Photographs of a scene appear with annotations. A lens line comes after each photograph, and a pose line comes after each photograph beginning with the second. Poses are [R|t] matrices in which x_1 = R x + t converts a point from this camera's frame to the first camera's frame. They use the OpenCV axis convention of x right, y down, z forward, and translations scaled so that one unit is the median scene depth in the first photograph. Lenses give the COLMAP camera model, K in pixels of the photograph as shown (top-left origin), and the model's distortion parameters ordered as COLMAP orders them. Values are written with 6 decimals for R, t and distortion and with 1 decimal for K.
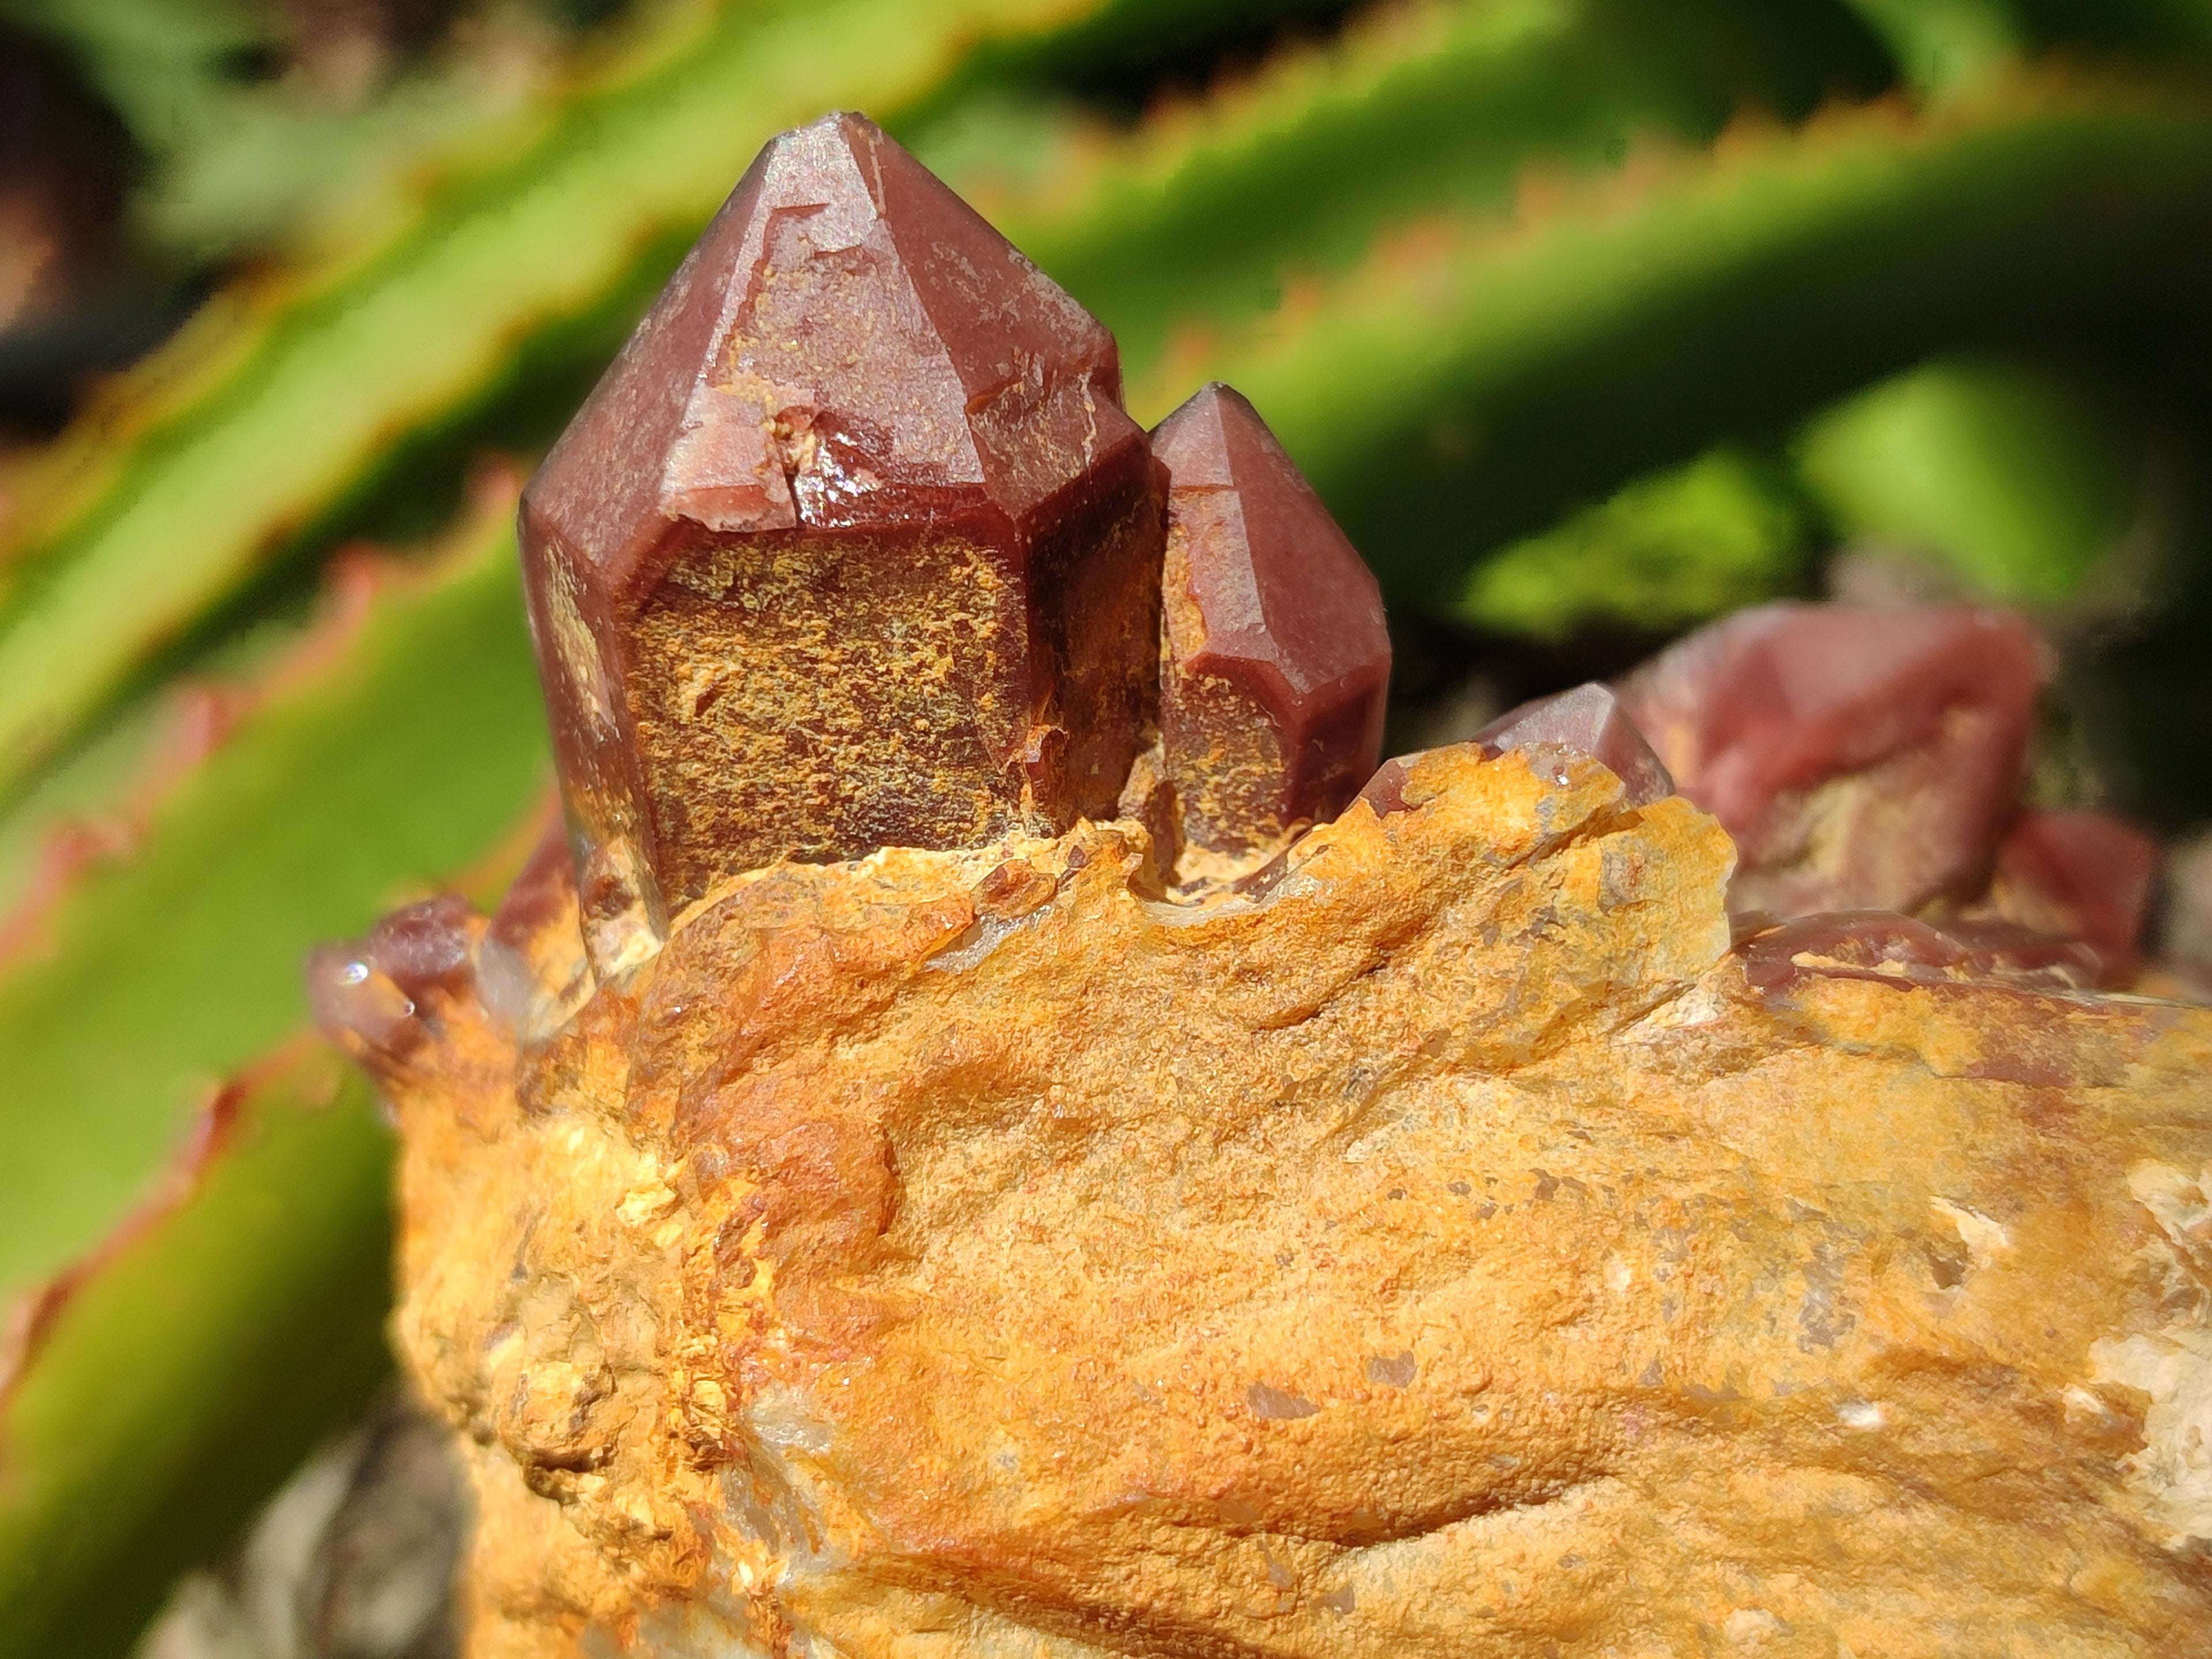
lens RADIAL K [[3343.0, 0, 1106.0], [0, 3343.0, 829.5], [0, 0, 1]] dist [0.283473, -2.113779]
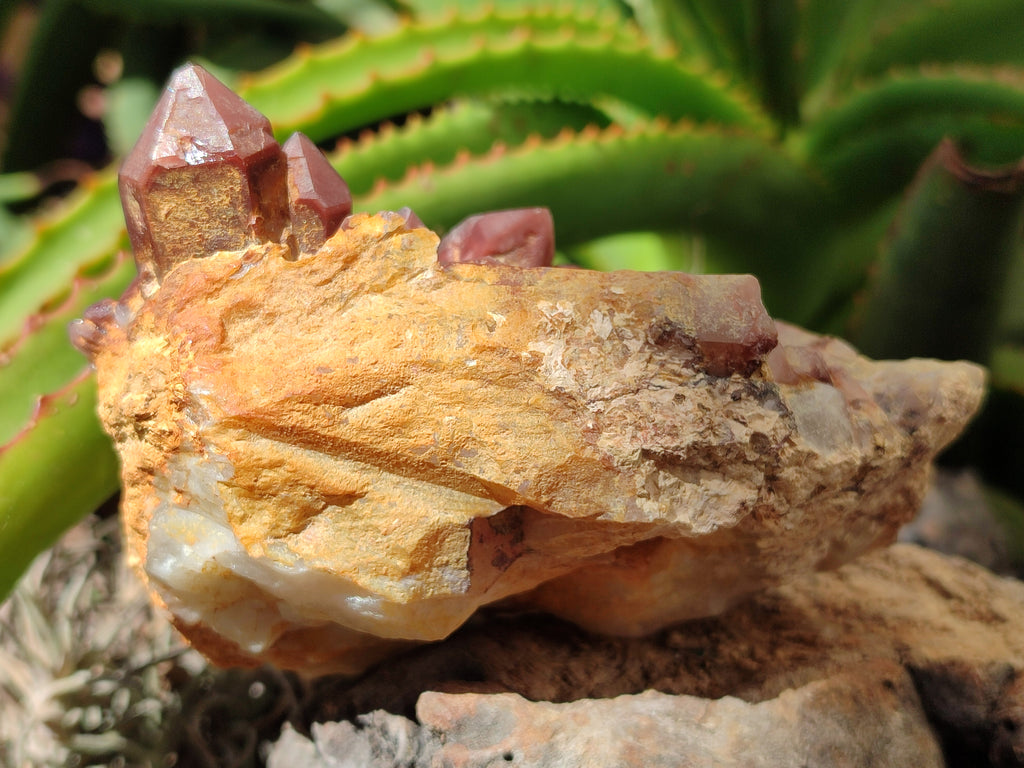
lens RADIAL K [[1451.3, 0, 512.0], [0, 1451.3, 384.0], [0, 0, 1]] dist [0.313026, -2.016611]
pose [[0.994570, -0.077777, 0.069145, 0.145882], [0.084913, 0.990618, -0.107083, 0.375273], [-0.060167, 0.112373, 0.991843, -0.693827]]
